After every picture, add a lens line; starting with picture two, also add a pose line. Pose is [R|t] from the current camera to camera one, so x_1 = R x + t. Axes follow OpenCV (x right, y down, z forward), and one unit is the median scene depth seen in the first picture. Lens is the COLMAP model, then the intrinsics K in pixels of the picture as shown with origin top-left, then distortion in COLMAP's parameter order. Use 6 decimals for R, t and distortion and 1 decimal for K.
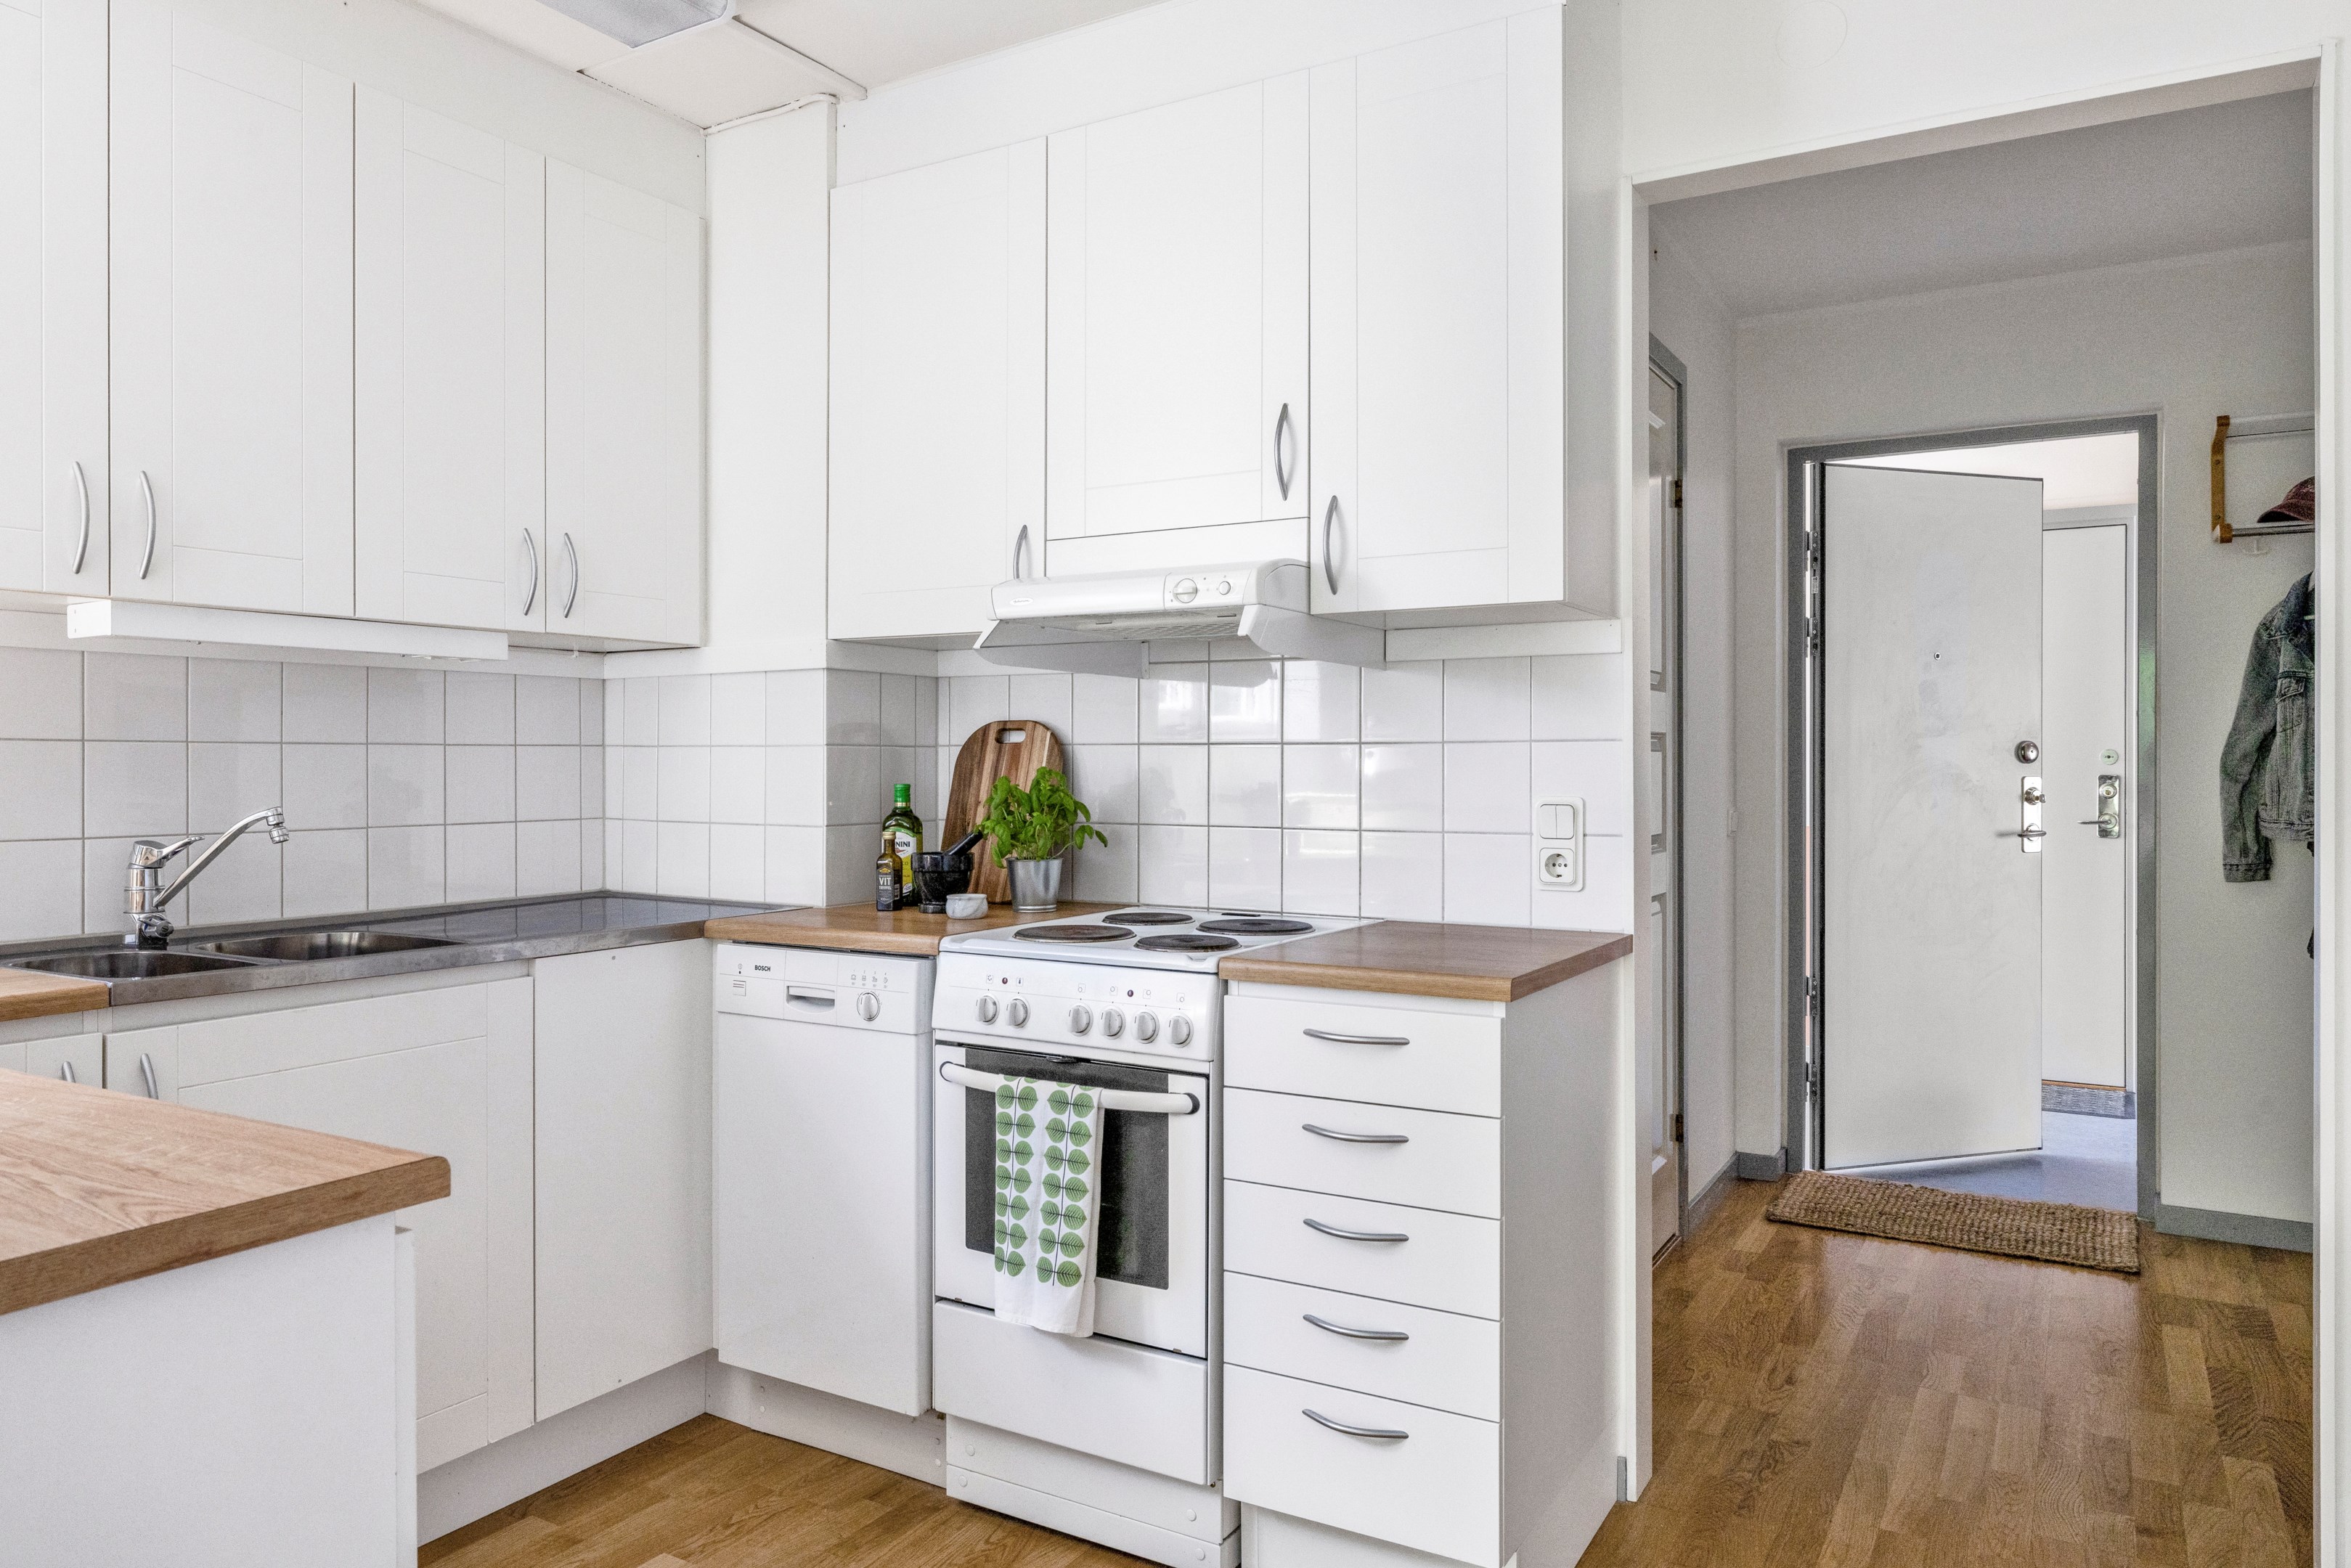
lens RADIAL K [[1604.6, 0, 1164.2], [0, 1604.6, 779.9], [0, 0, 1]] dist [0.001102, 0.004853]
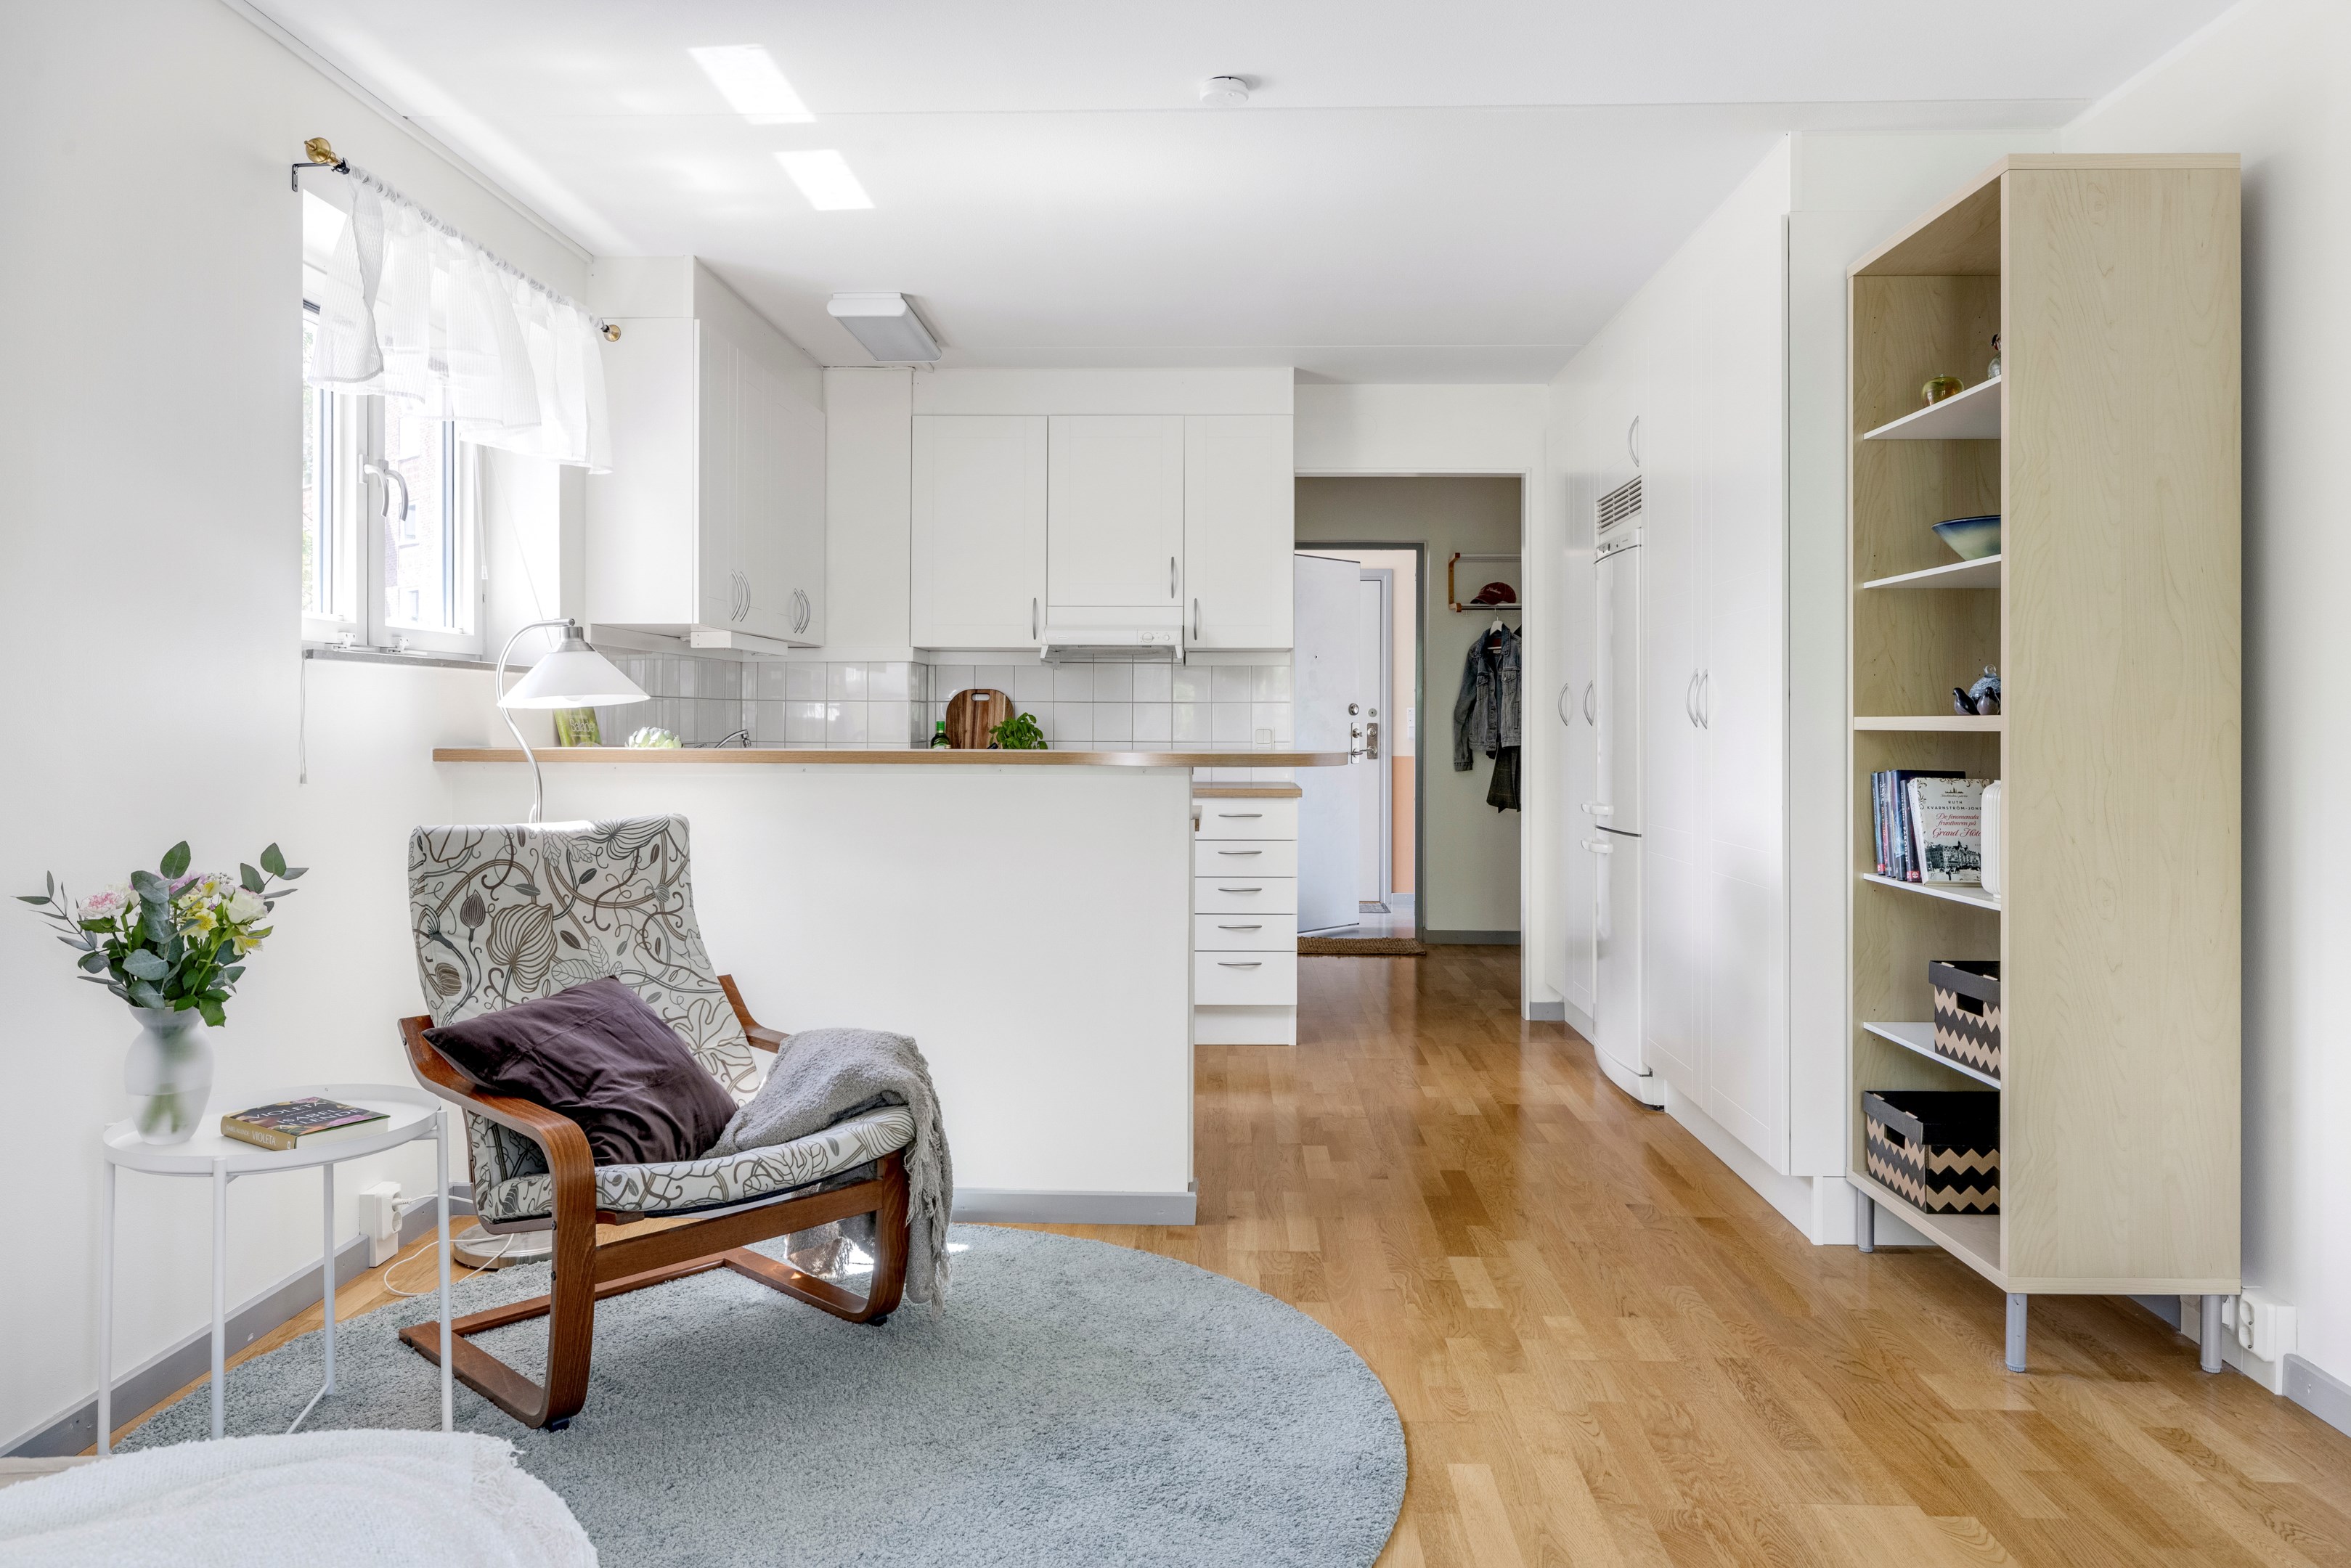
lens RADIAL K [[1604.6, 0, 1164.2], [0, 1604.6, 779.9], [0, 0, 1]] dist [0.001102, 0.004853]
pose [[0.882829, -0.013027, 0.469514, -0.844124], [0.000134, 0.999622, 0.027484, 0.020535], [-0.469695, -0.024201, 0.882497, -0.859666]]
